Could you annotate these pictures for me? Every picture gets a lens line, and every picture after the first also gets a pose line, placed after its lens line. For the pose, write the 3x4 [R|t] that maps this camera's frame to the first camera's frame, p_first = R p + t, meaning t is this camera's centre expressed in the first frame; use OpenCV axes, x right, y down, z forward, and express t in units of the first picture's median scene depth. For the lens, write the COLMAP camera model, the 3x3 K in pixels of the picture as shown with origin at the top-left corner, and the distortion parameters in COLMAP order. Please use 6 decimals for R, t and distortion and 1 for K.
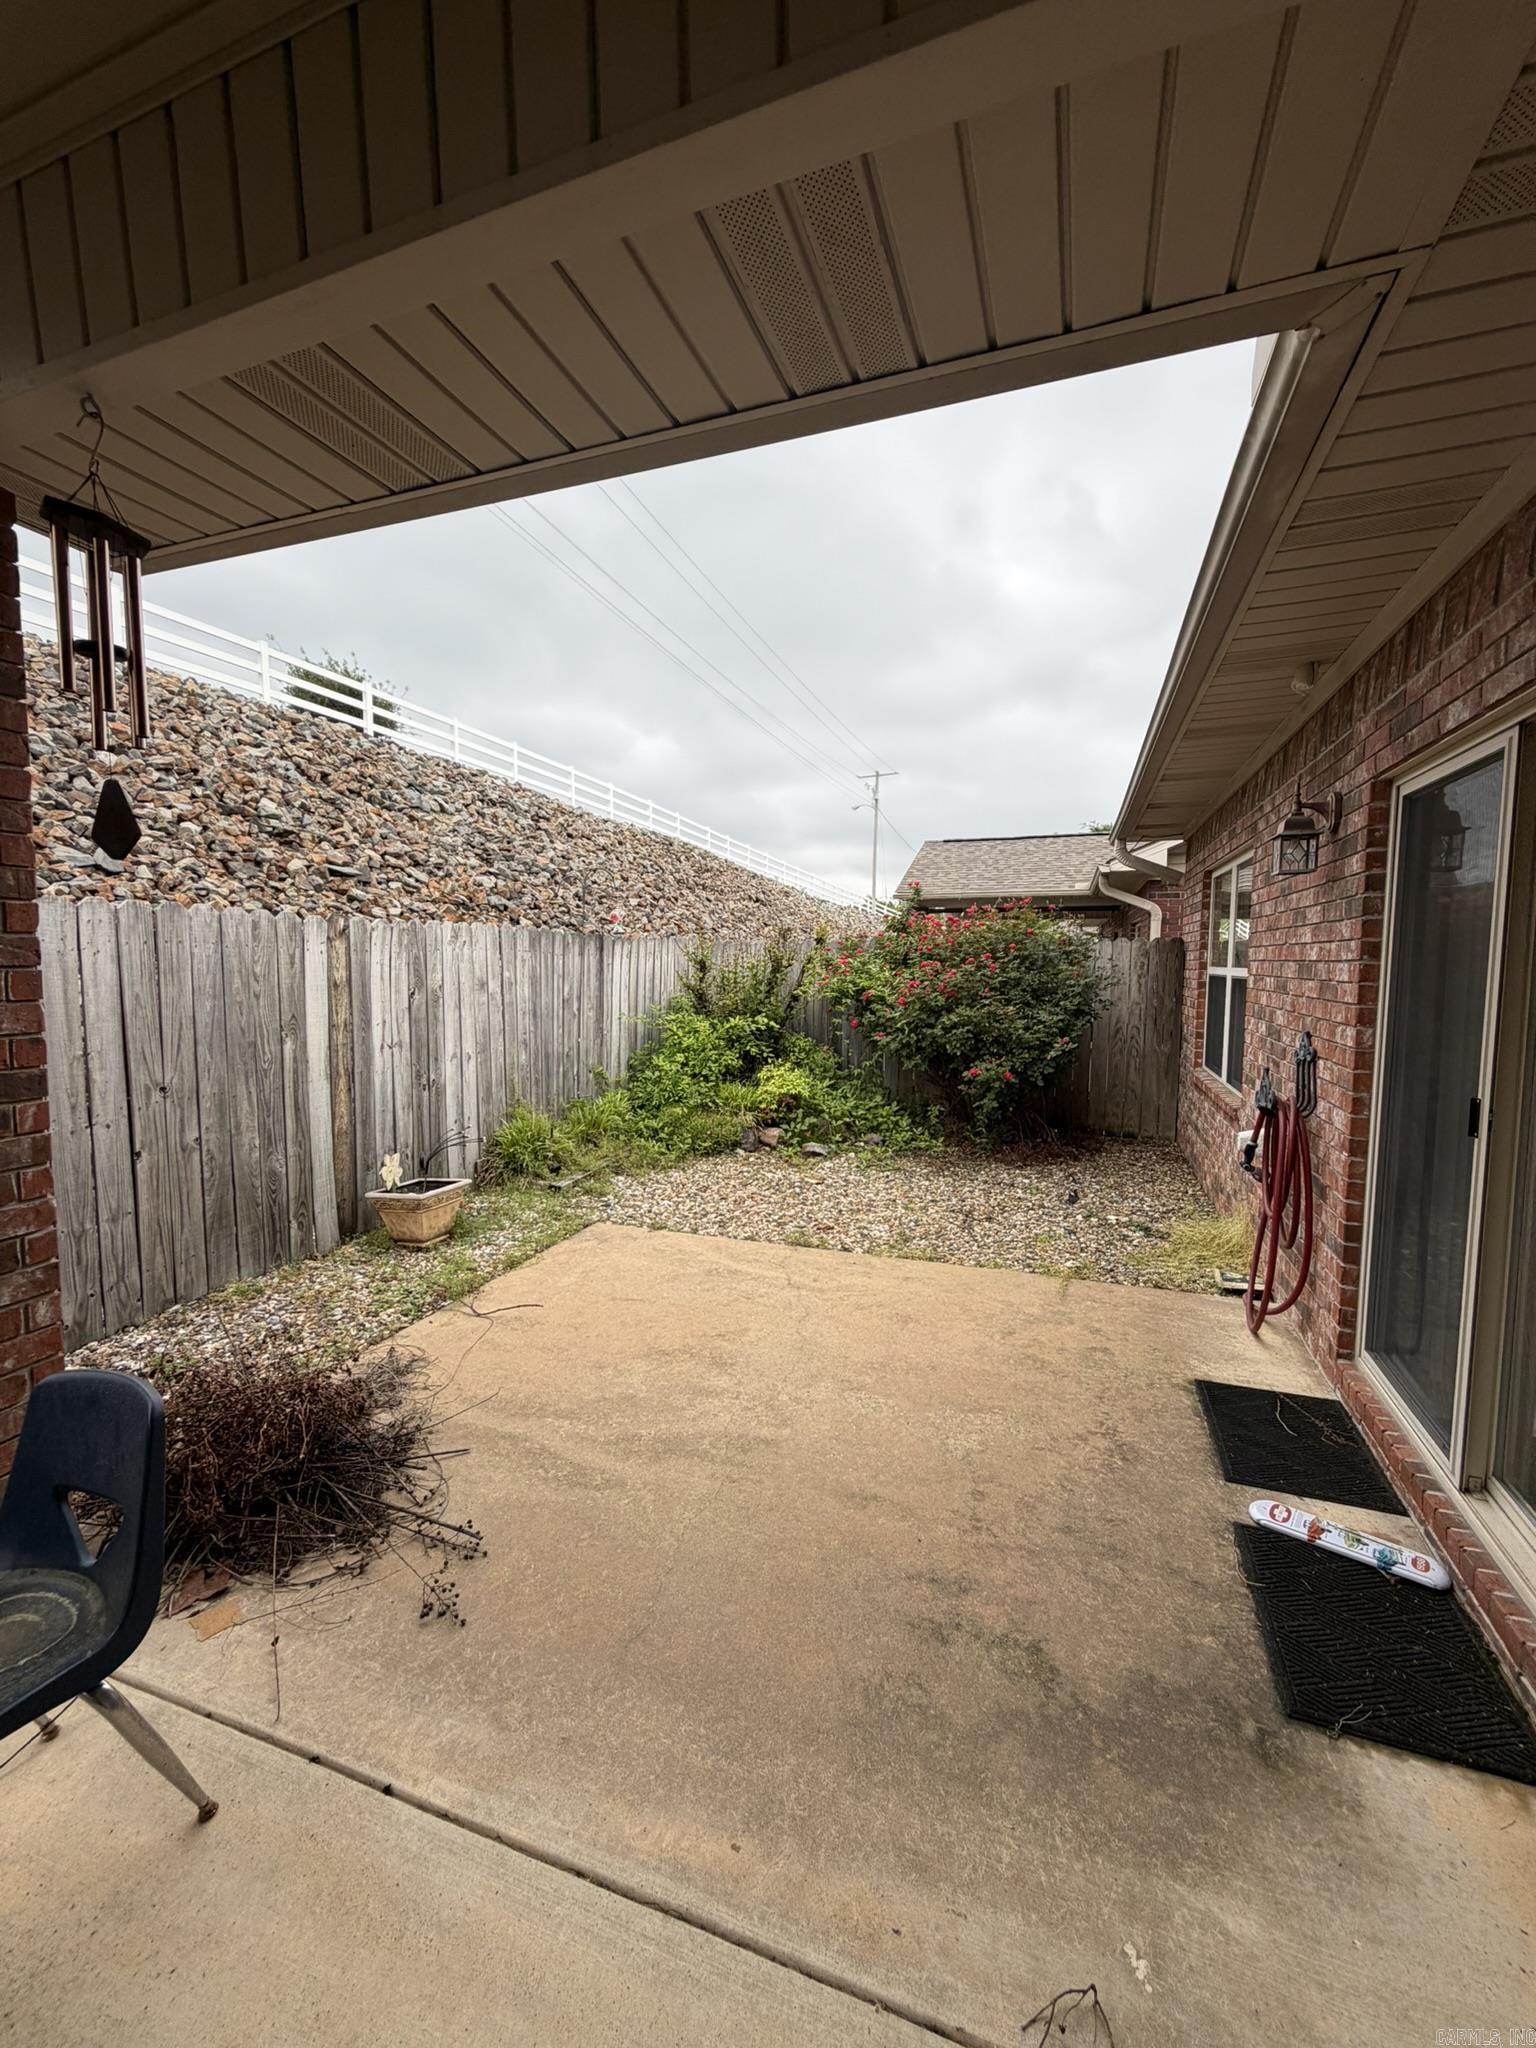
lens RADIAL K [[818.5, 0, 770.9], [0, 818.5, 1016.8], [0, 0, 1]] dist [-0.001994, 0.000542]
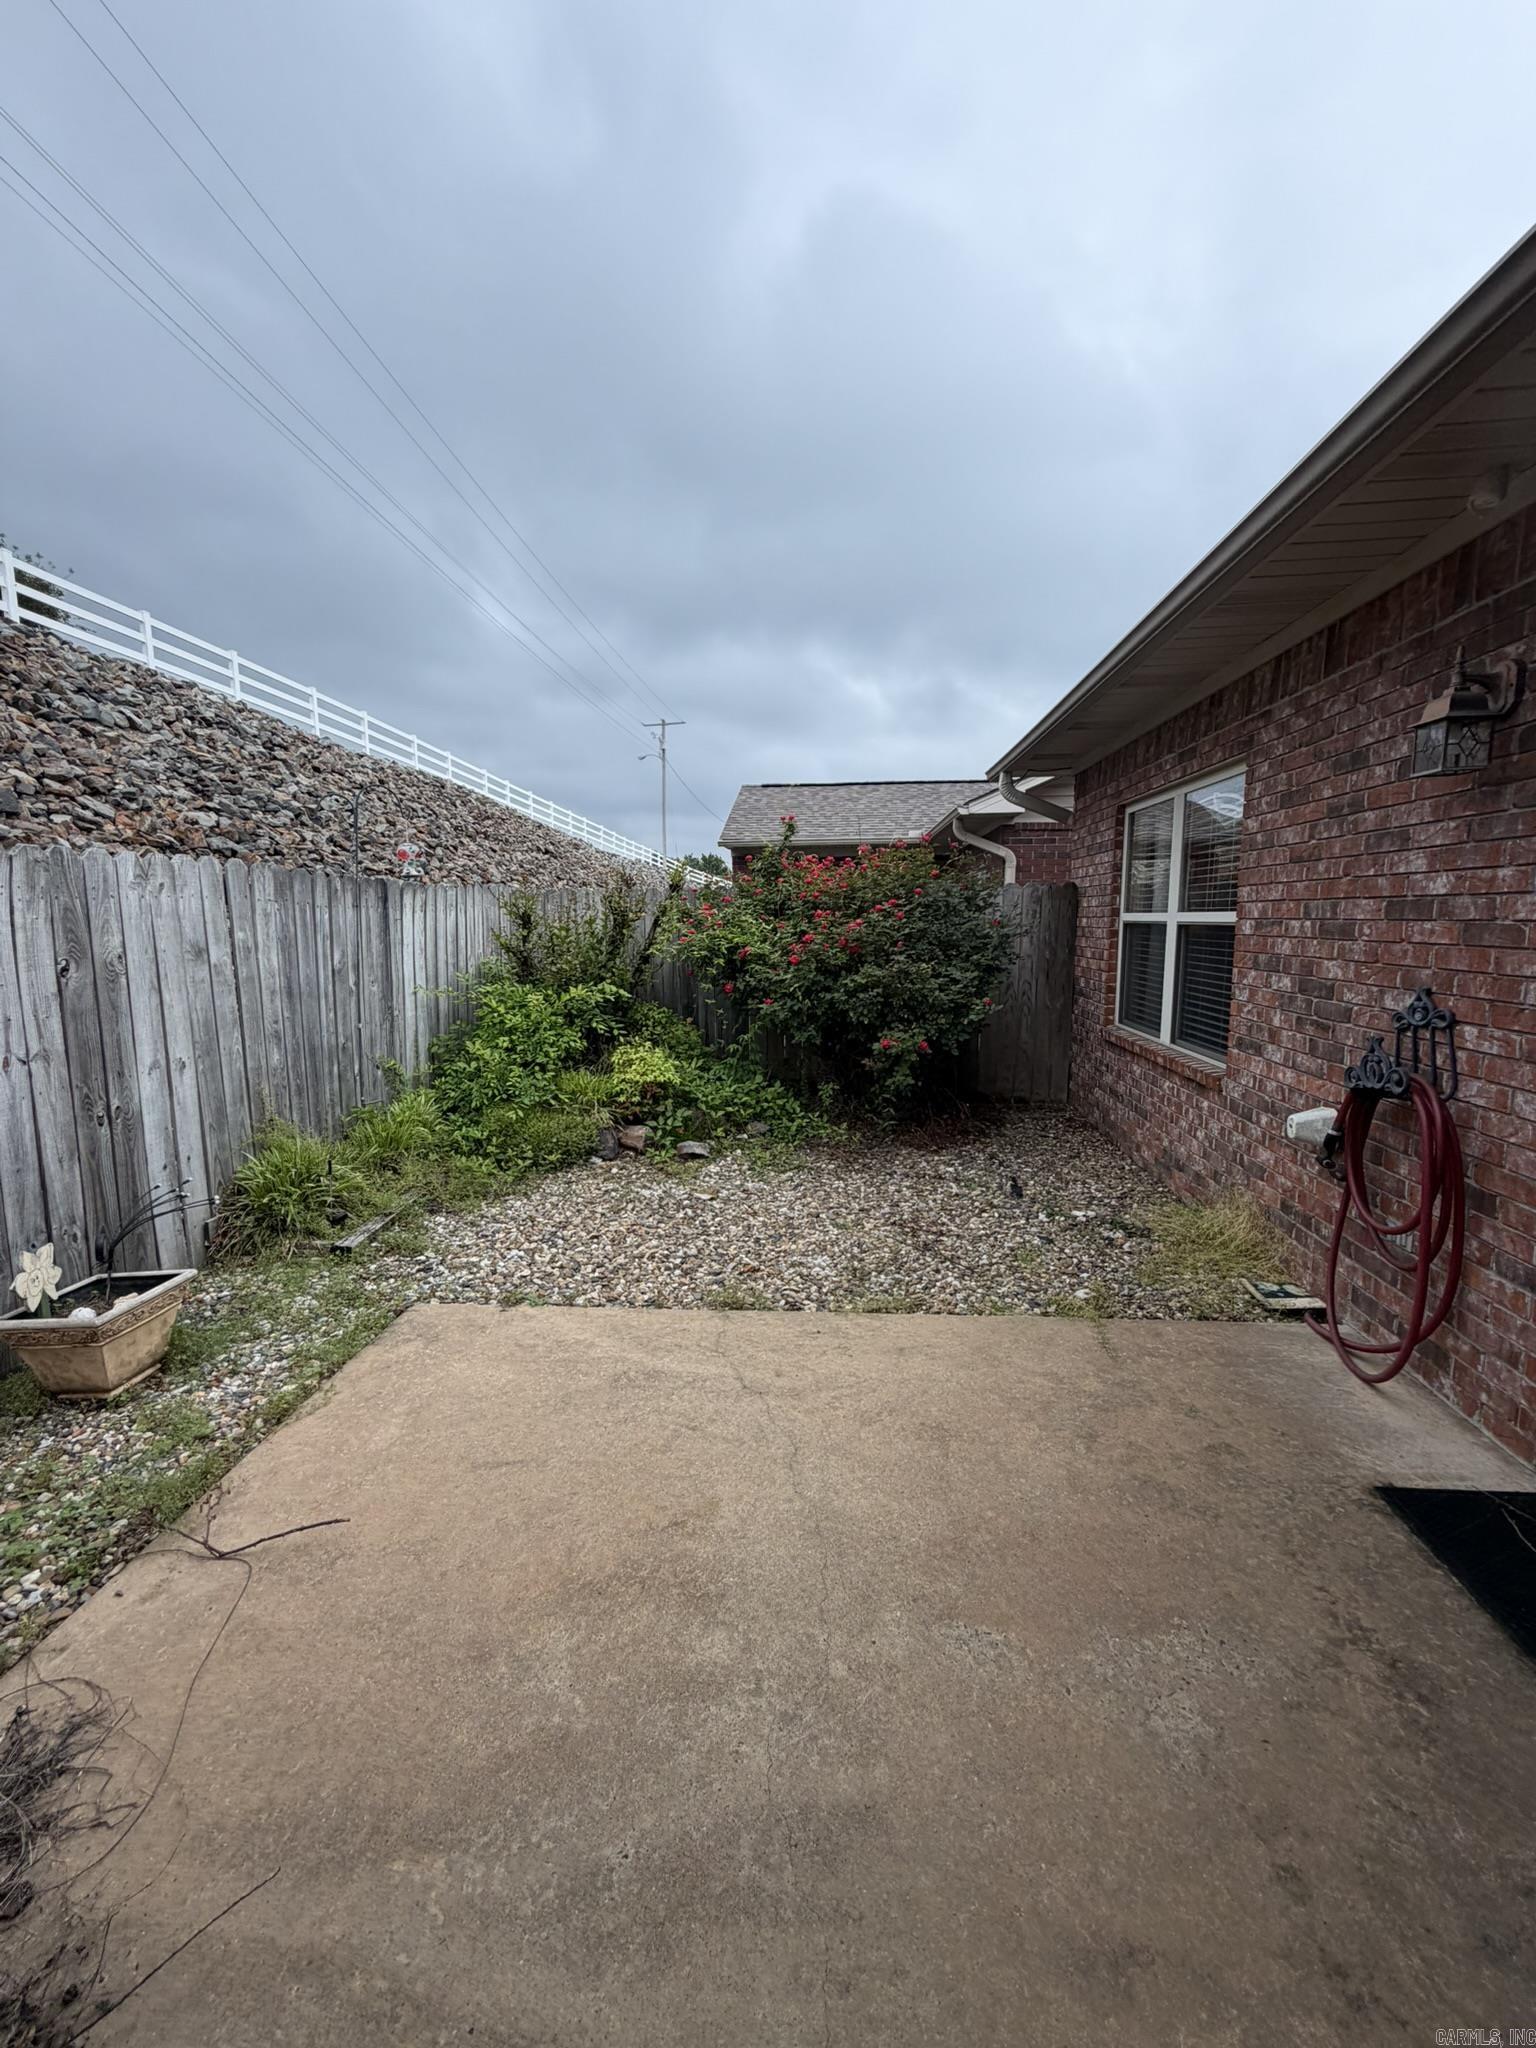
lens RADIAL K [[818.5, 0, 770.9], [0, 818.5, 1016.8], [0, 0, 1]] dist [-0.001994, 0.000542]
pose [[0.966125, -0.043629, 0.254359, -0.072078], [0.030543, 0.998010, 0.055173, -0.008784], [-0.256260, -0.045536, 0.965535, 0.226630]]
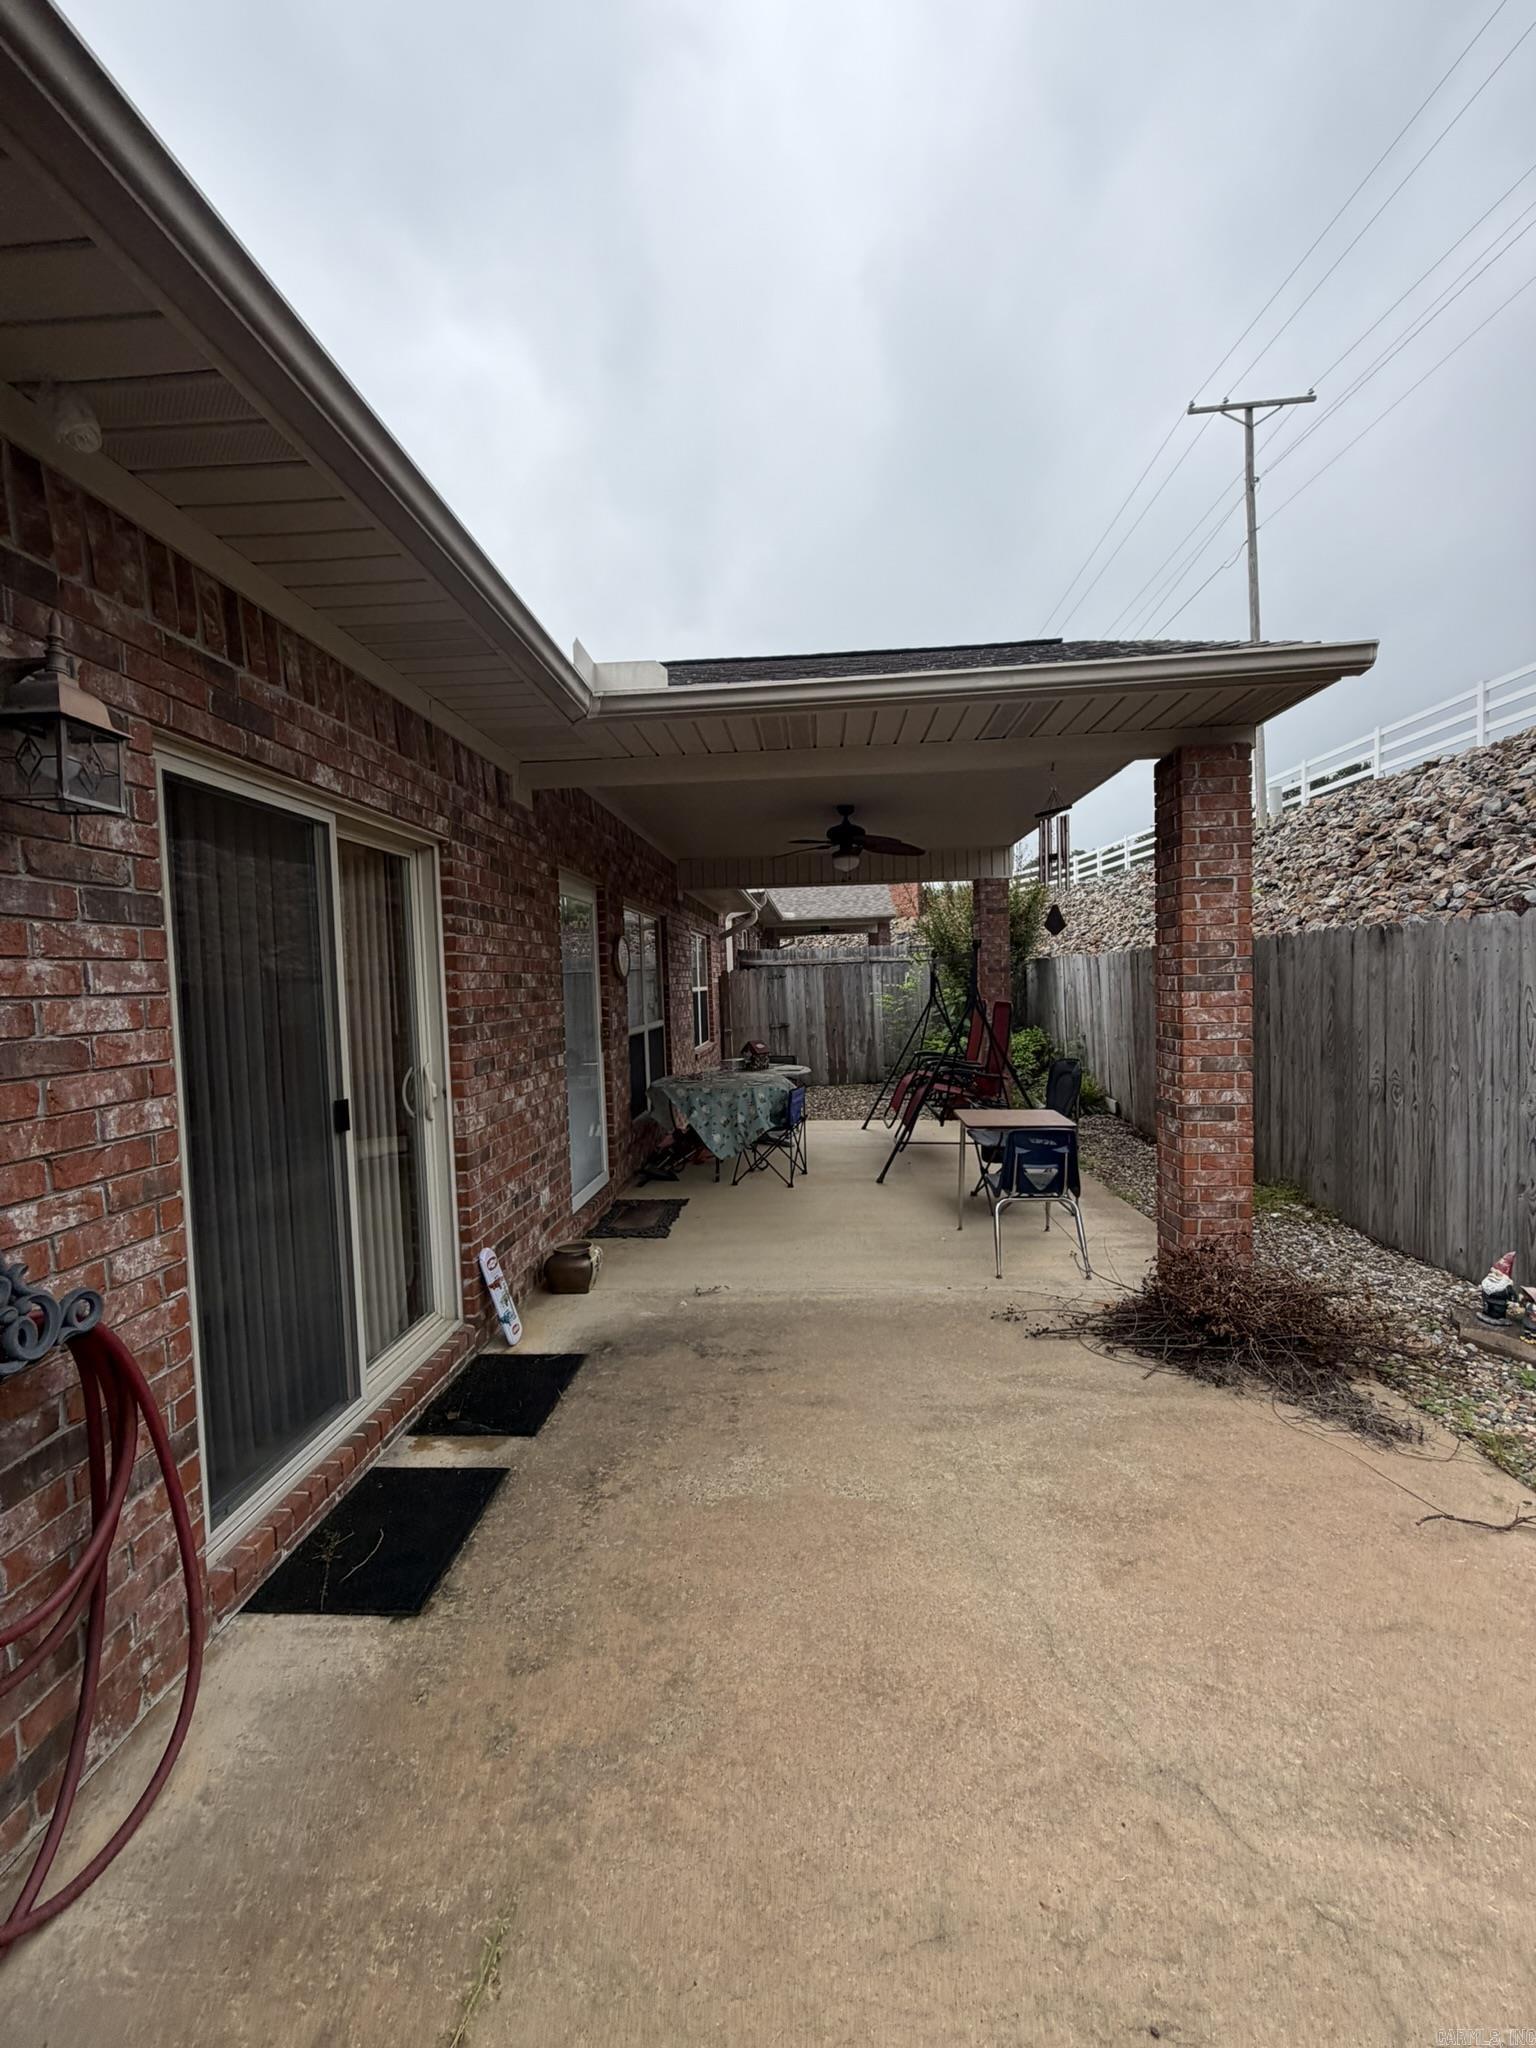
lens RADIAL K [[818.5, 0, 770.9], [0, 818.5, 1016.8], [0, 0, 1]] dist [-0.001994, 0.000542]
pose [[-0.957350, 0.034912, -0.286813, 0.201324], [0.003739, 0.994087, 0.108522, -0.054381], [0.288906, 0.102821, -0.951820, 0.805763]]
